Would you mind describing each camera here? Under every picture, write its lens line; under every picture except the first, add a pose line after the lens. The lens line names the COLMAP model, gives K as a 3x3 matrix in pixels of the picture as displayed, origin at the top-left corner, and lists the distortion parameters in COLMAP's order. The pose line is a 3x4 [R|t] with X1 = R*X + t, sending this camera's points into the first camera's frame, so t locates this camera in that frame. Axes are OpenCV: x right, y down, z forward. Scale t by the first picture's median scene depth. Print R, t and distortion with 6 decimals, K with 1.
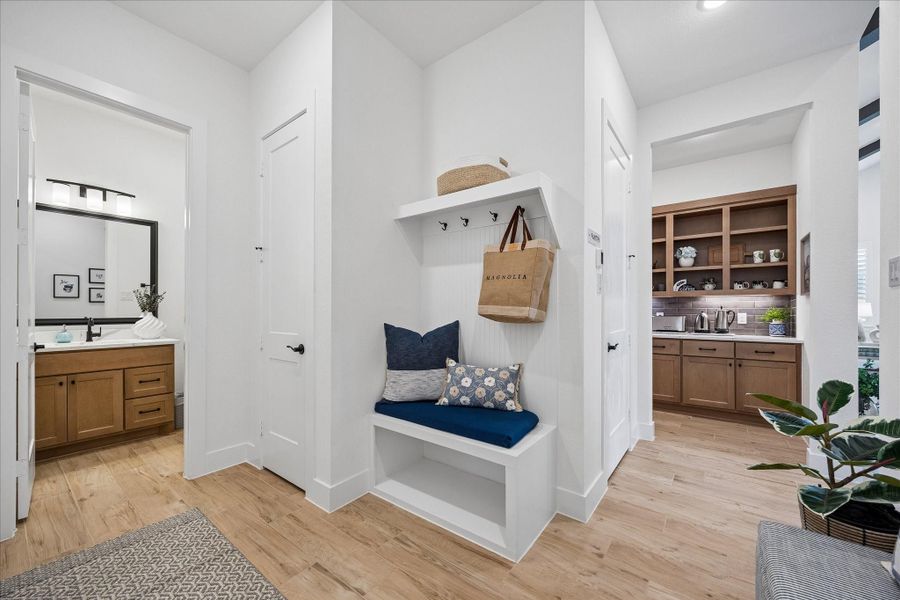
lens RADIAL K [[347.1, 0, 450.2], [0, 347.1, 307.0], [0, 0, 1]] dist [-0.002266, -0.000243]
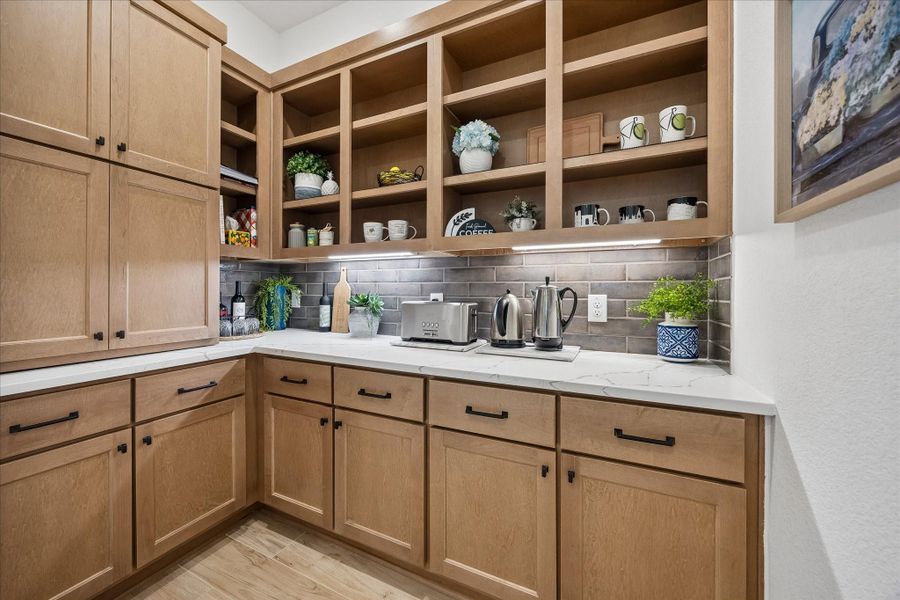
lens RADIAL K [[347.1, 0, 444.6], [0, 347.1, 287.1], [0, 0, 1]] dist [-0.002266, -0.000243]
pose [[0.980533, -0.001033, 0.196351, 0.605515], [-0.000314, 0.999977, 0.006828, 0.007018], [-0.196353, -0.006757, 0.980510, 0.660018]]
